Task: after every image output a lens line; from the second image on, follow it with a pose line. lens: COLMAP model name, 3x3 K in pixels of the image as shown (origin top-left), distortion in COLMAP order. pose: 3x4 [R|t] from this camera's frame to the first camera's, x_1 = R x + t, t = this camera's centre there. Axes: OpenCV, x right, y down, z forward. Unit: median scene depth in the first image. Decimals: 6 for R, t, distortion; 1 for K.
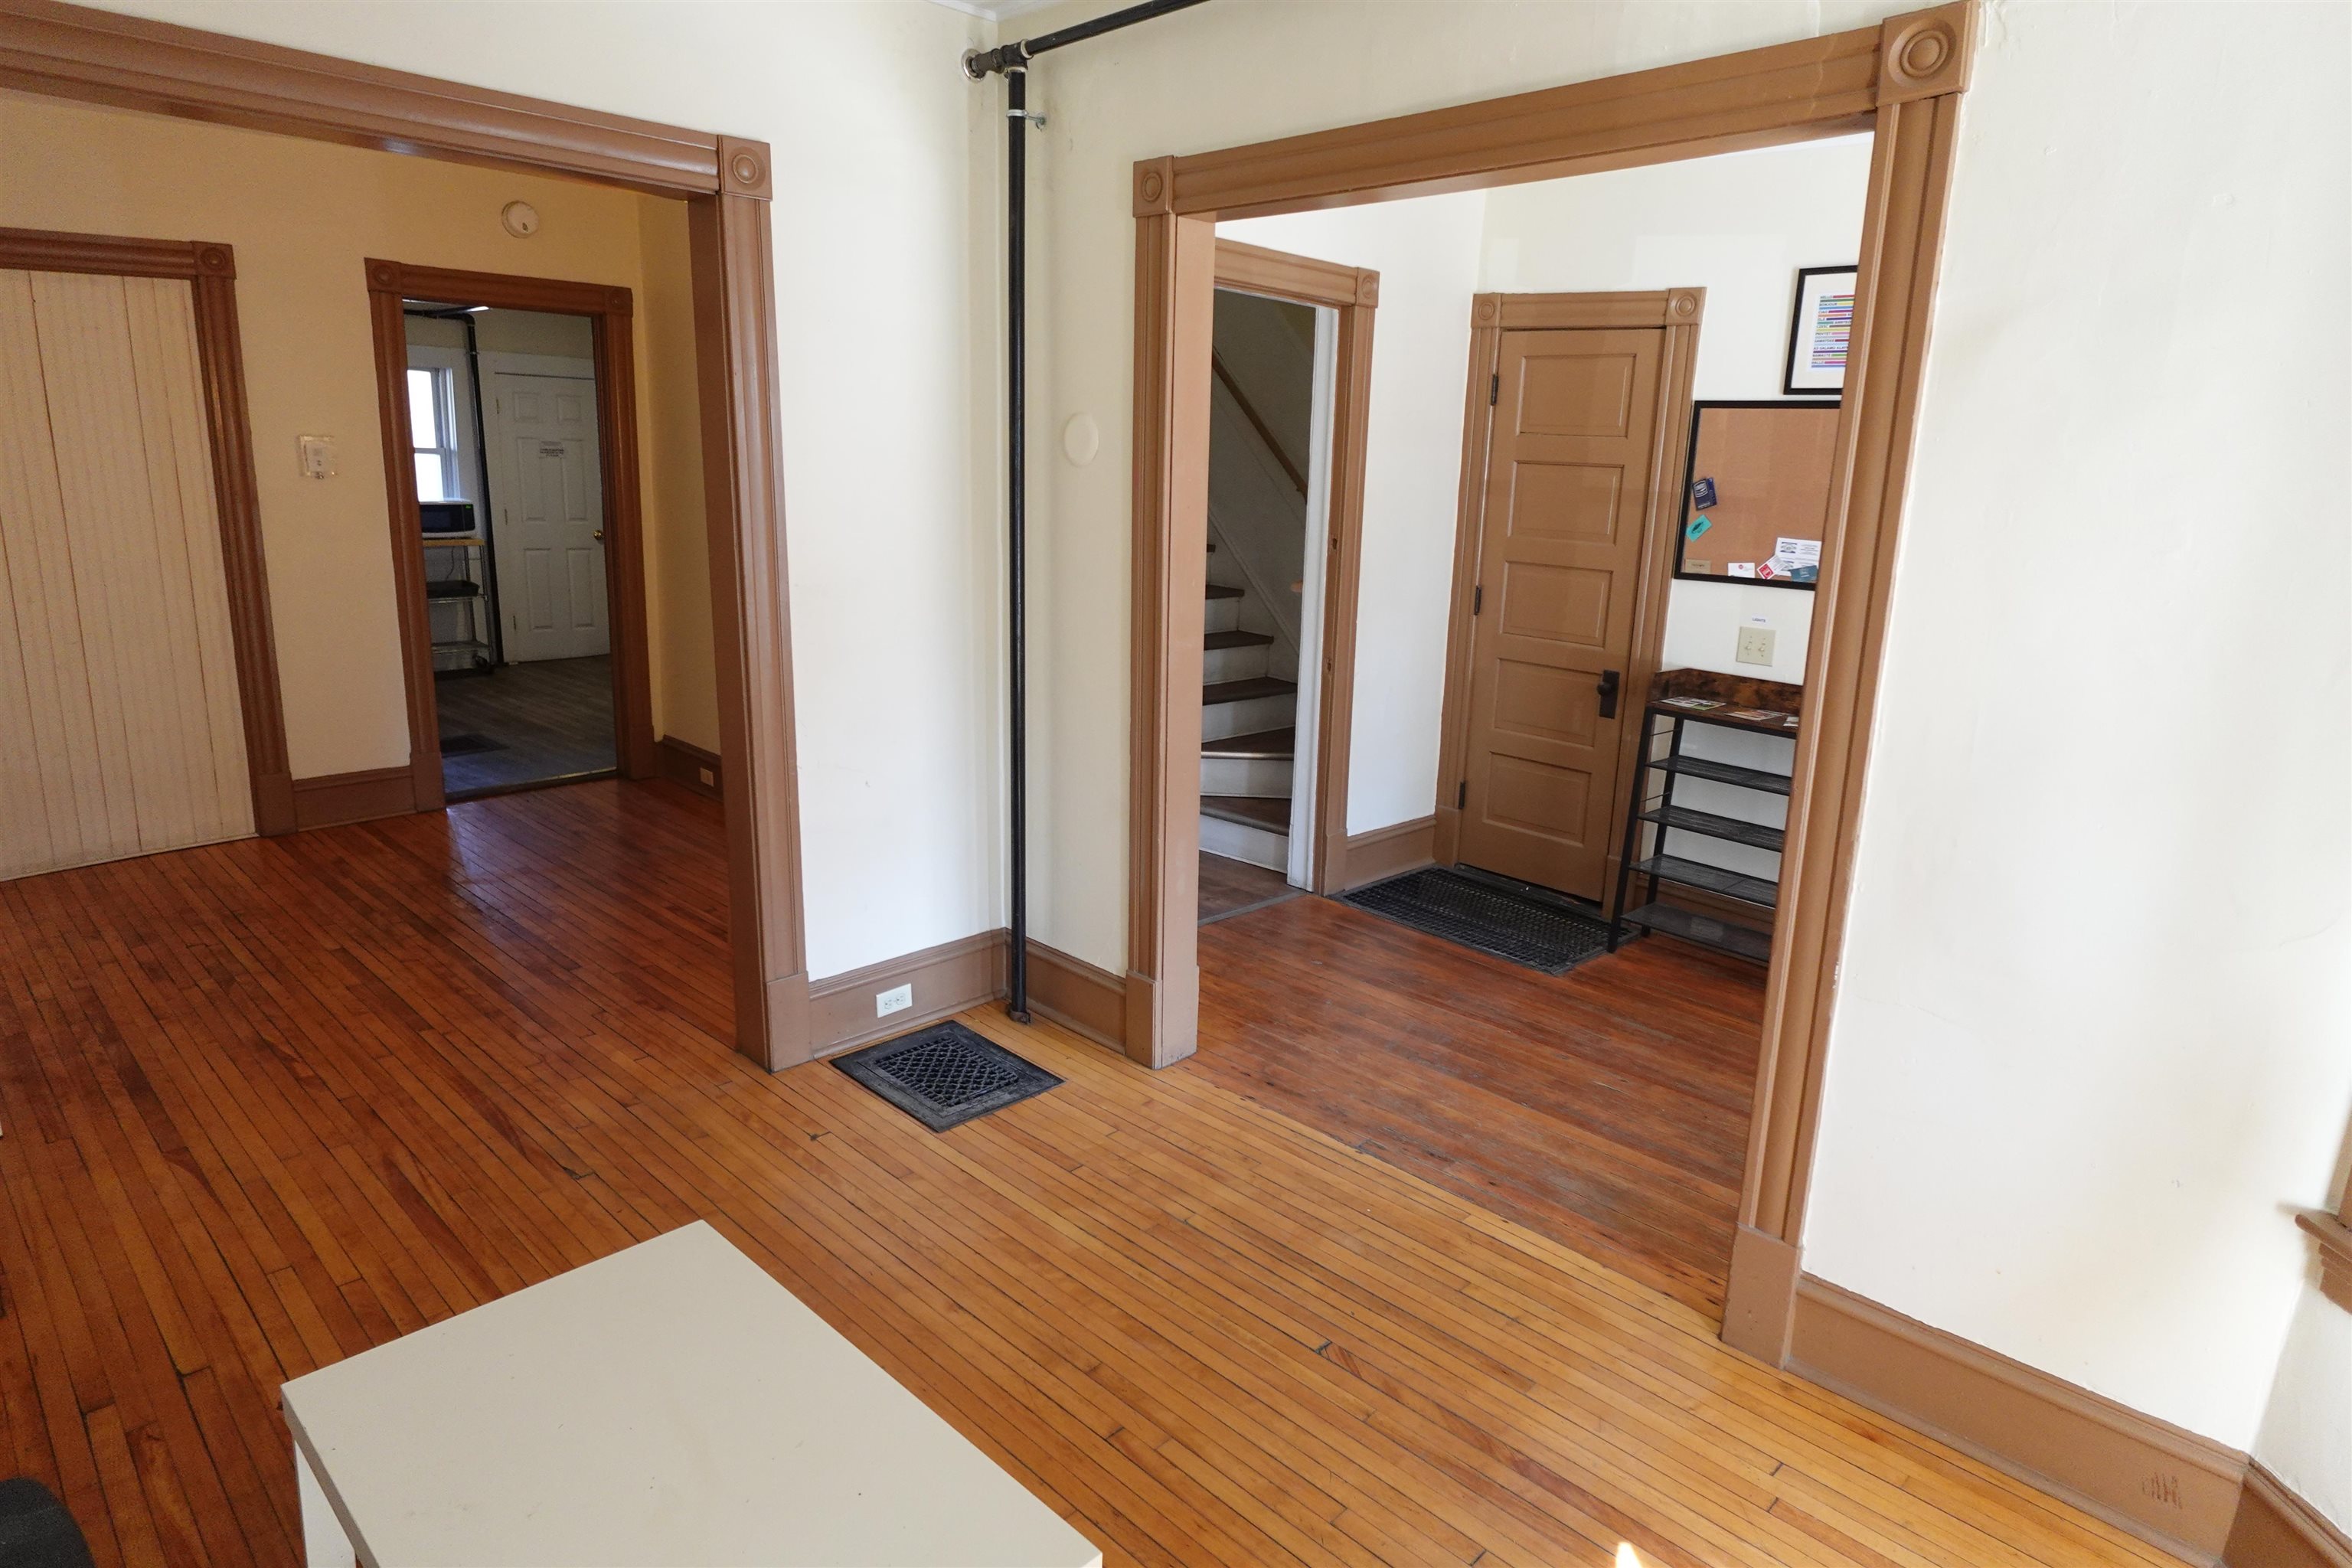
lens RADIAL K [[1328.7, 0, 1180.1], [0, 1328.7, 774.8], [0, 0, 1]] dist [-0.003463, 0.001906]
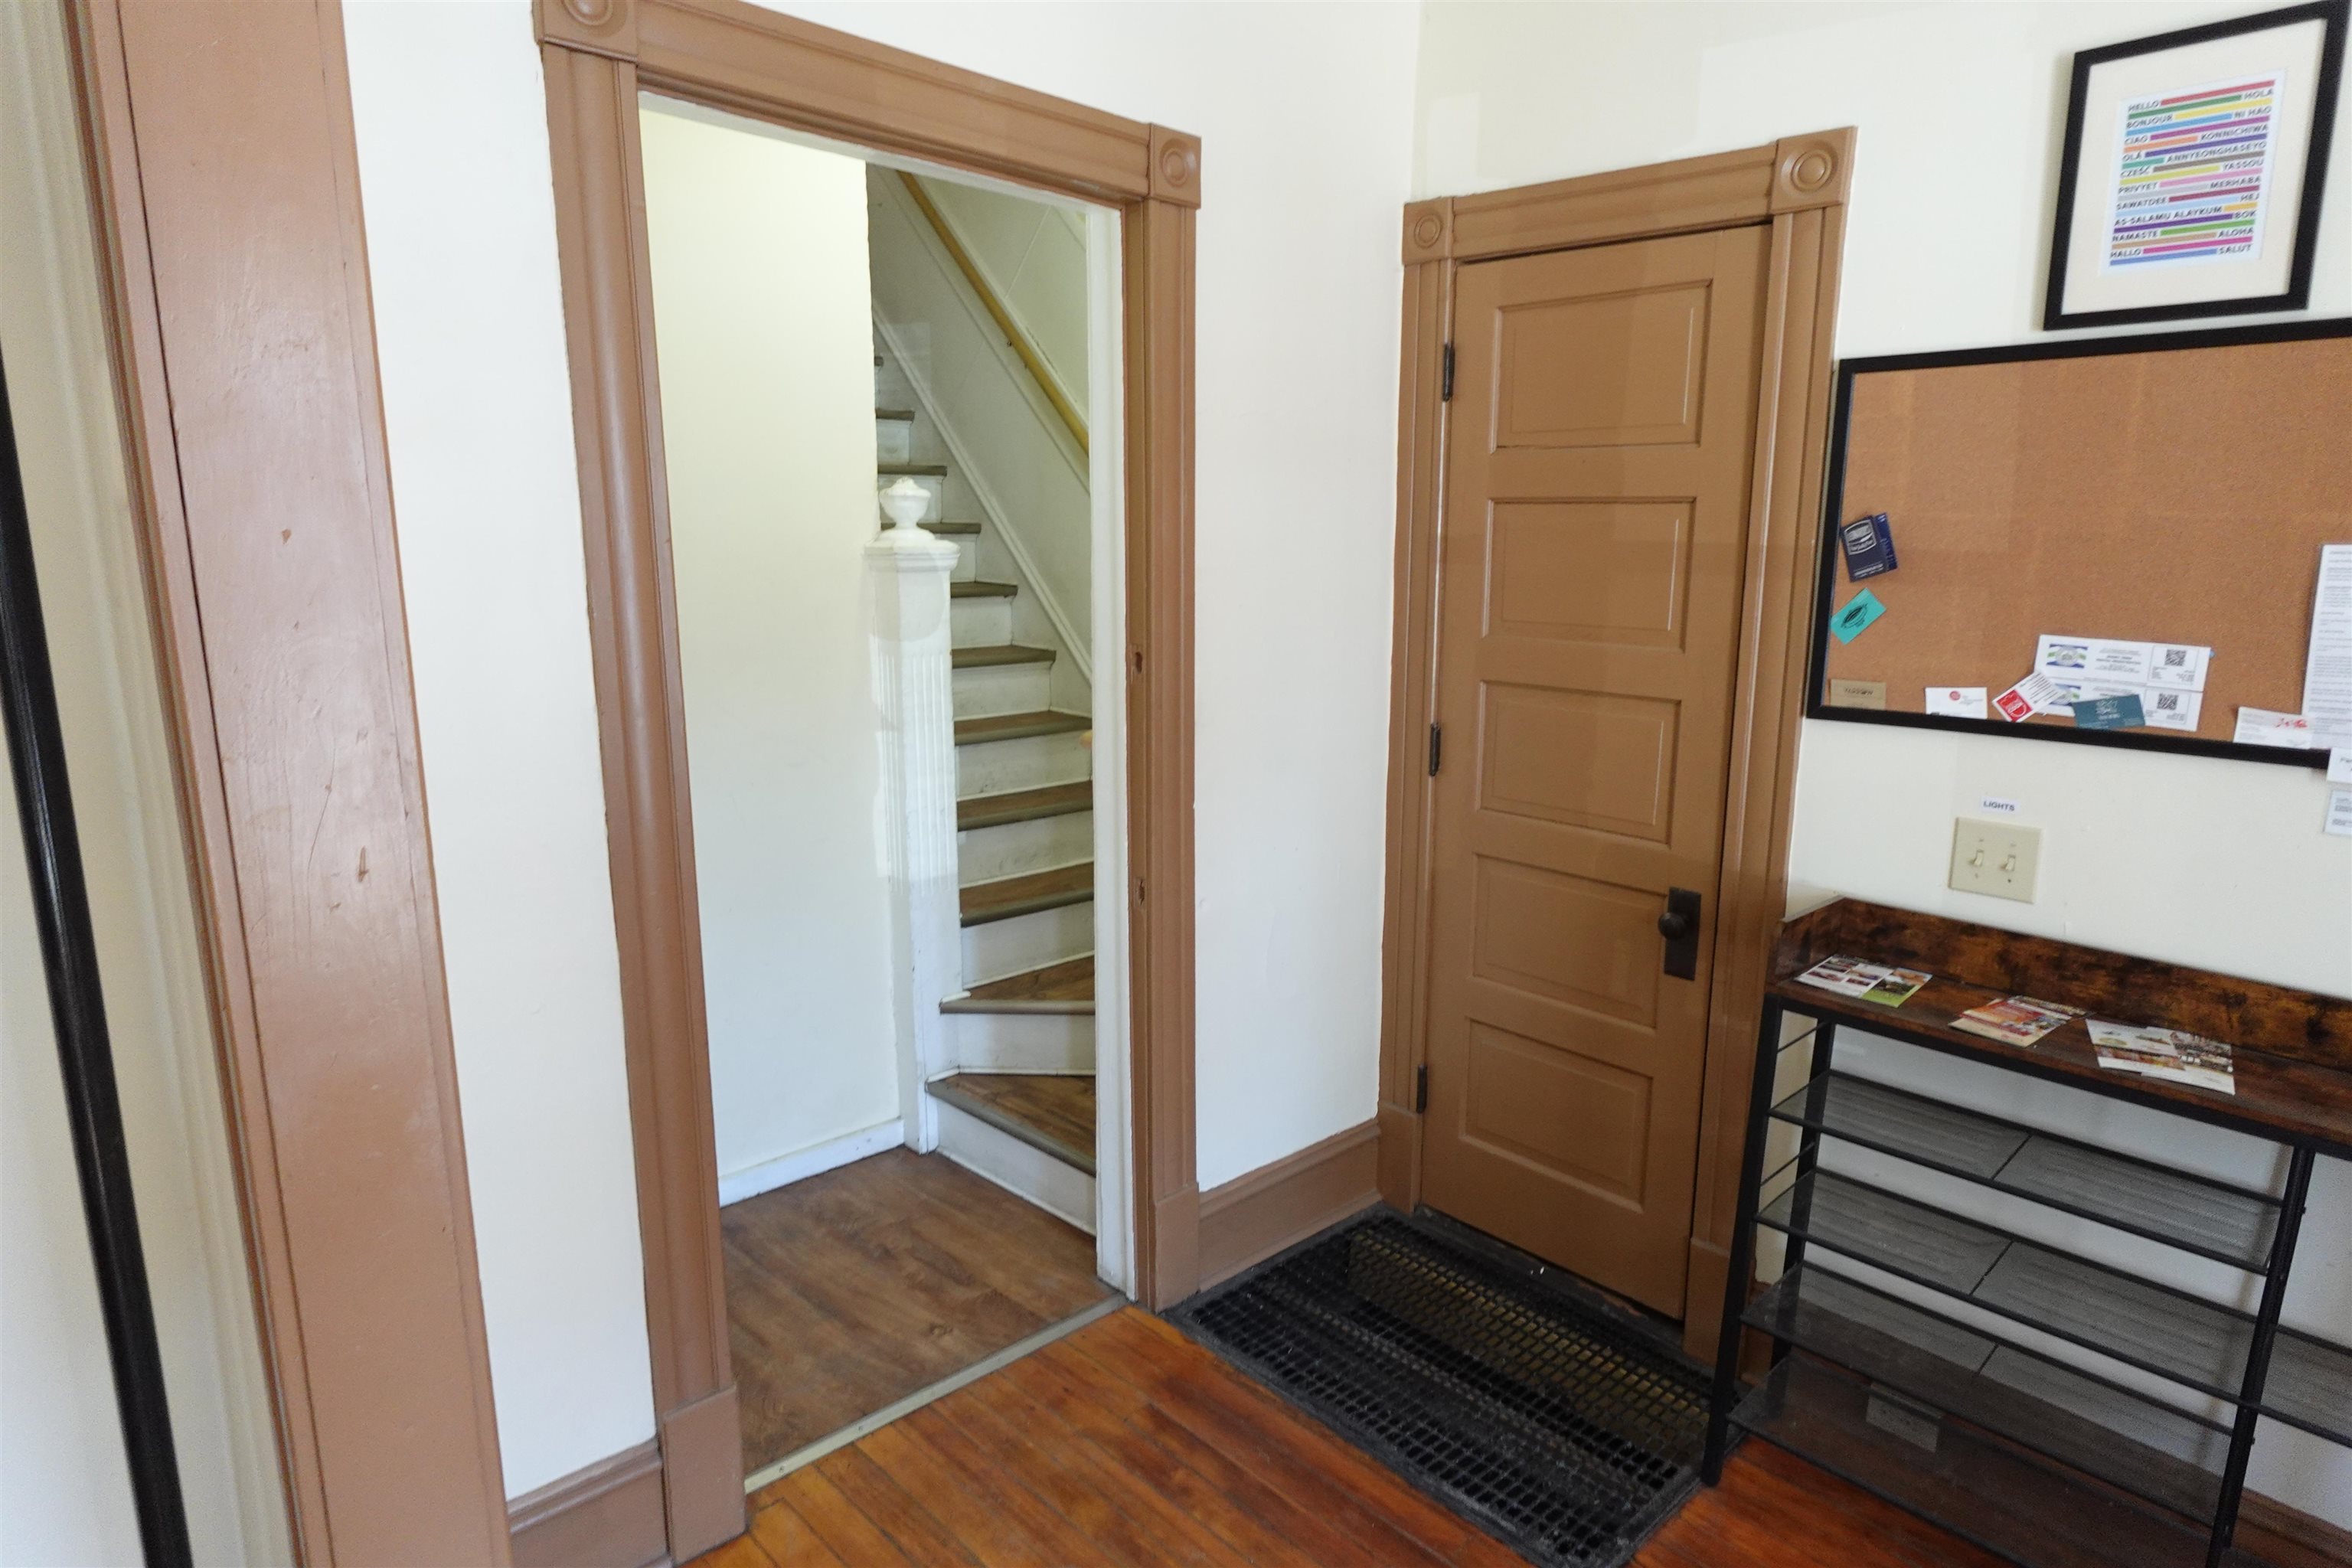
lens RADIAL K [[1328.7, 0, 1178.5], [0, 1328.7, 778.9], [0, 0, 1]] dist [-0.003463, 0.001906]
pose [[0.999199, -0.020869, -0.034143, 0.152716], [0.018981, 0.998322, -0.054698, -0.102025], [0.035228, 0.054007, 0.997919, 0.495506]]
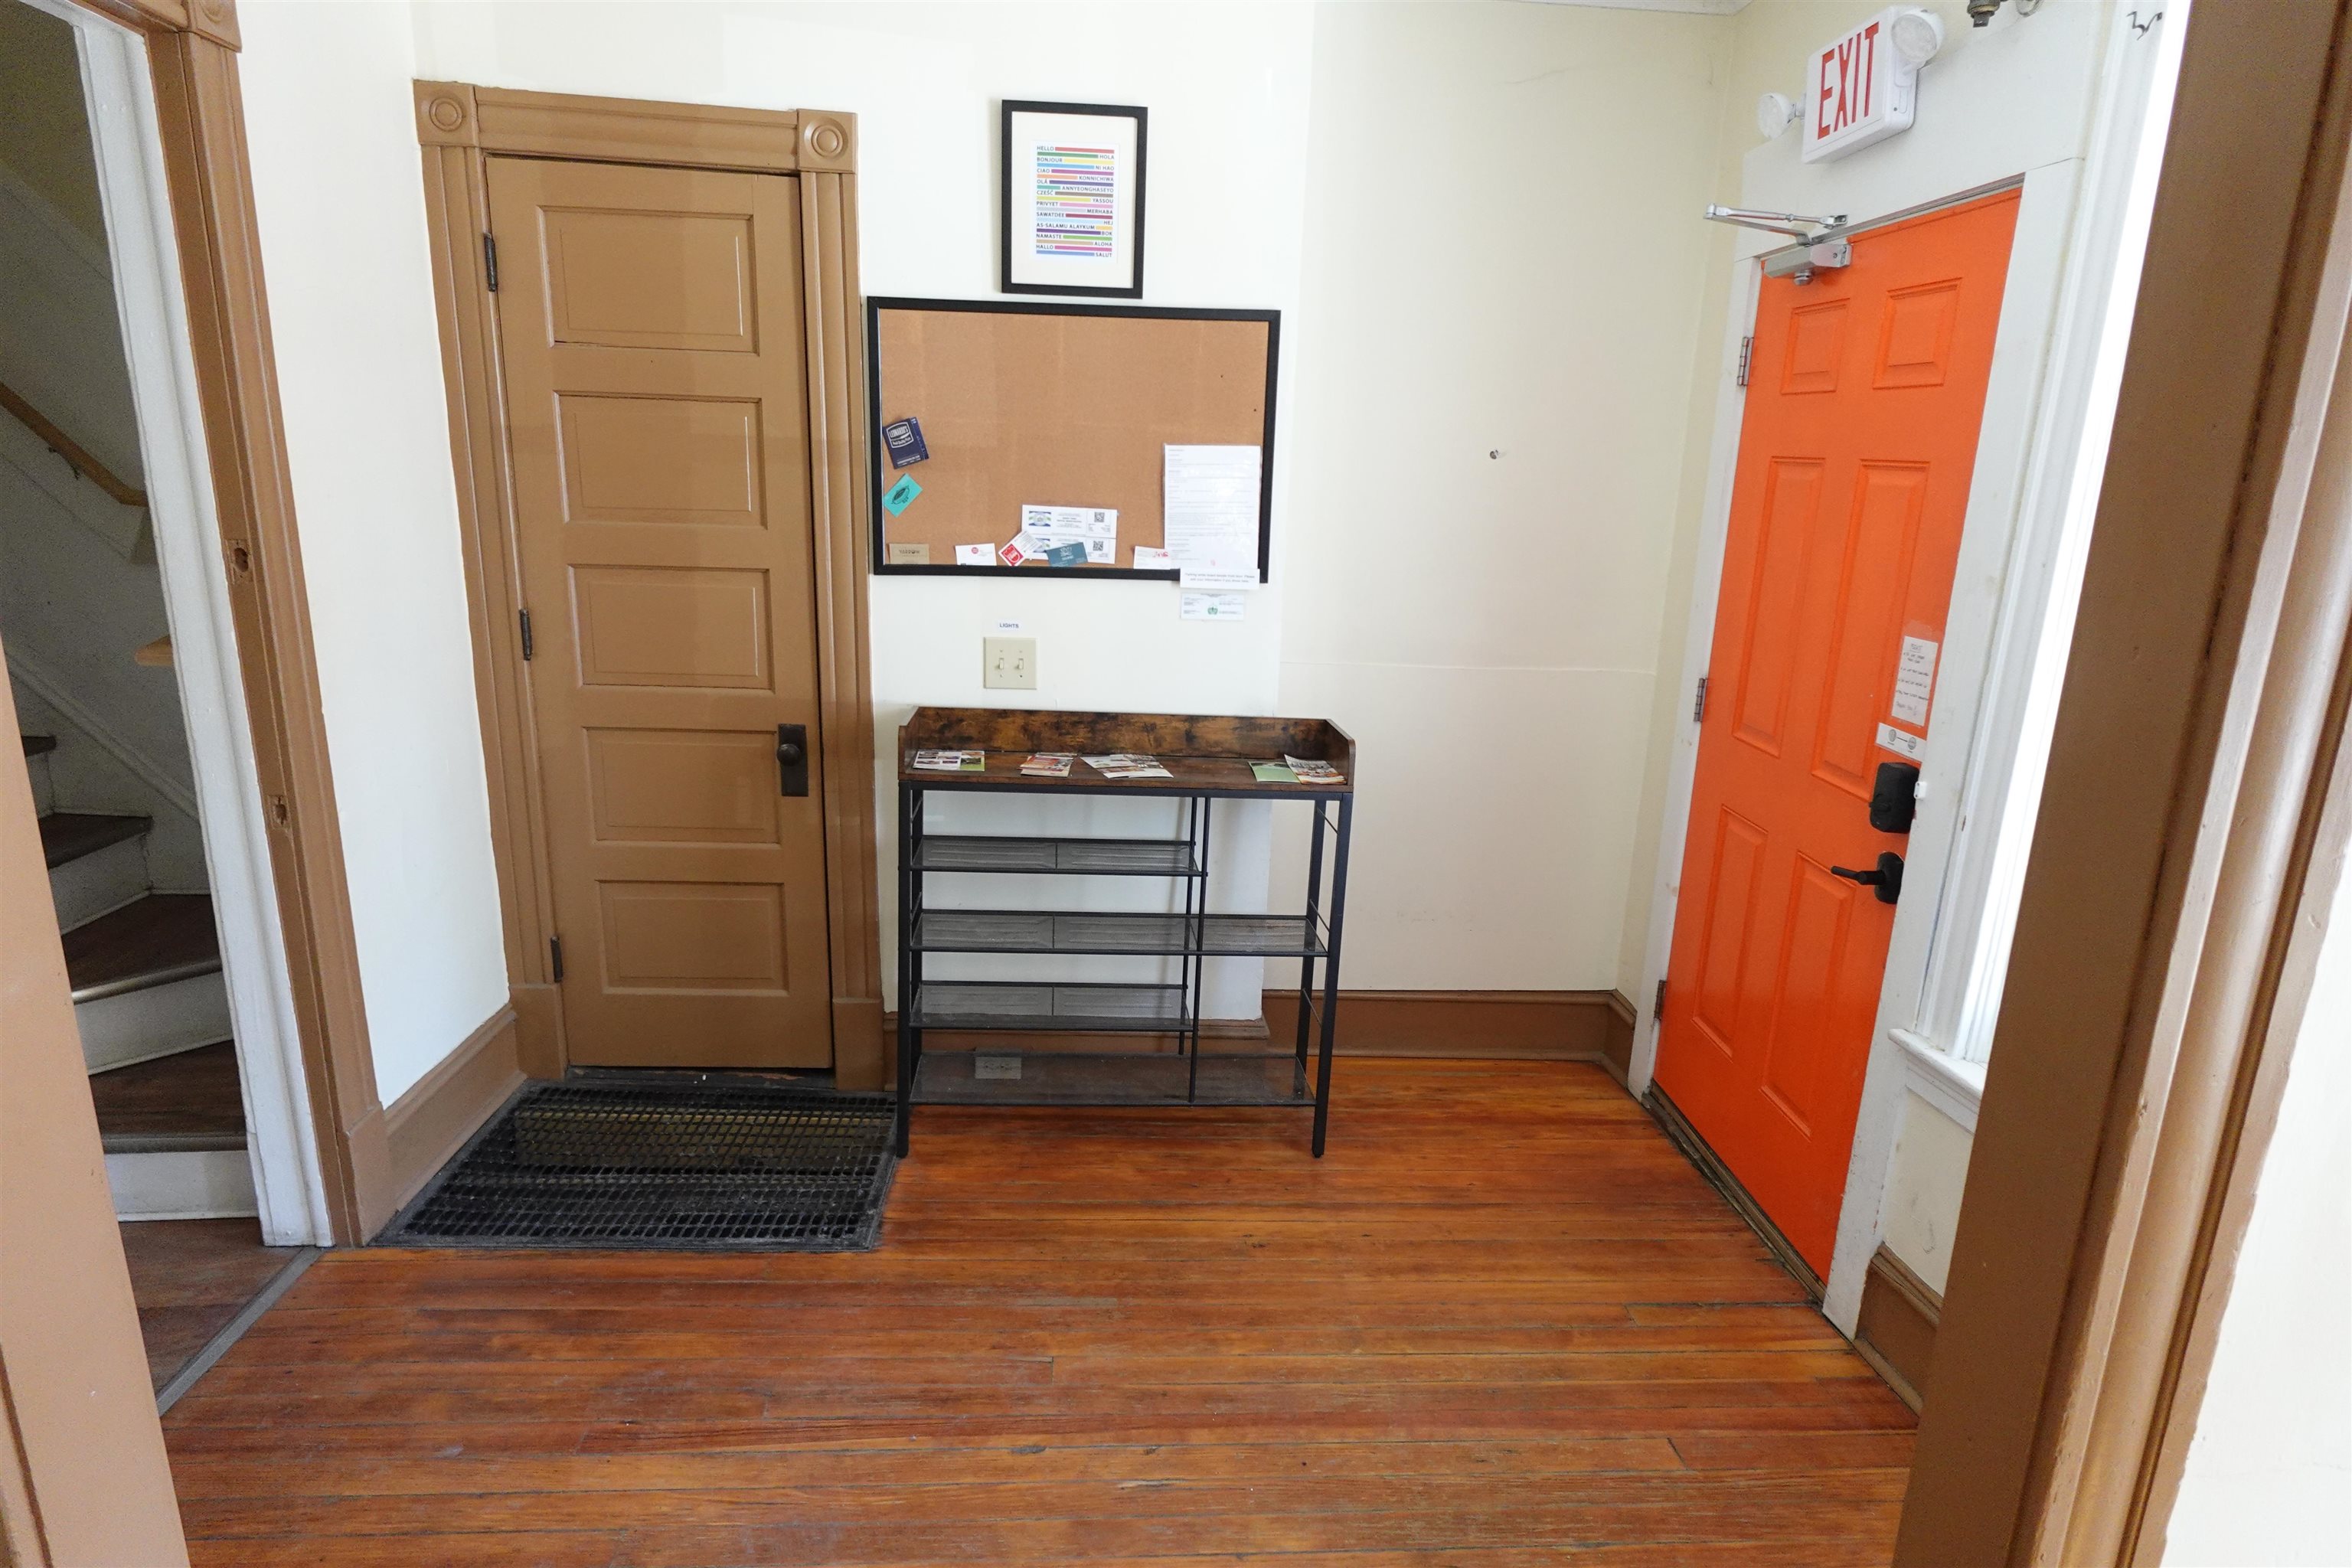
lens RADIAL K [[1328.7, 0, 1177.3], [0, 1328.7, 778.6], [0, 0, 1]] dist [-0.003463, 0.001906]
pose [[0.668771, -0.191874, 0.718282, -0.016028], [0.168600, 0.980094, 0.104832, -0.092954], [-0.724099, 0.050994, 0.687809, 0.449257]]
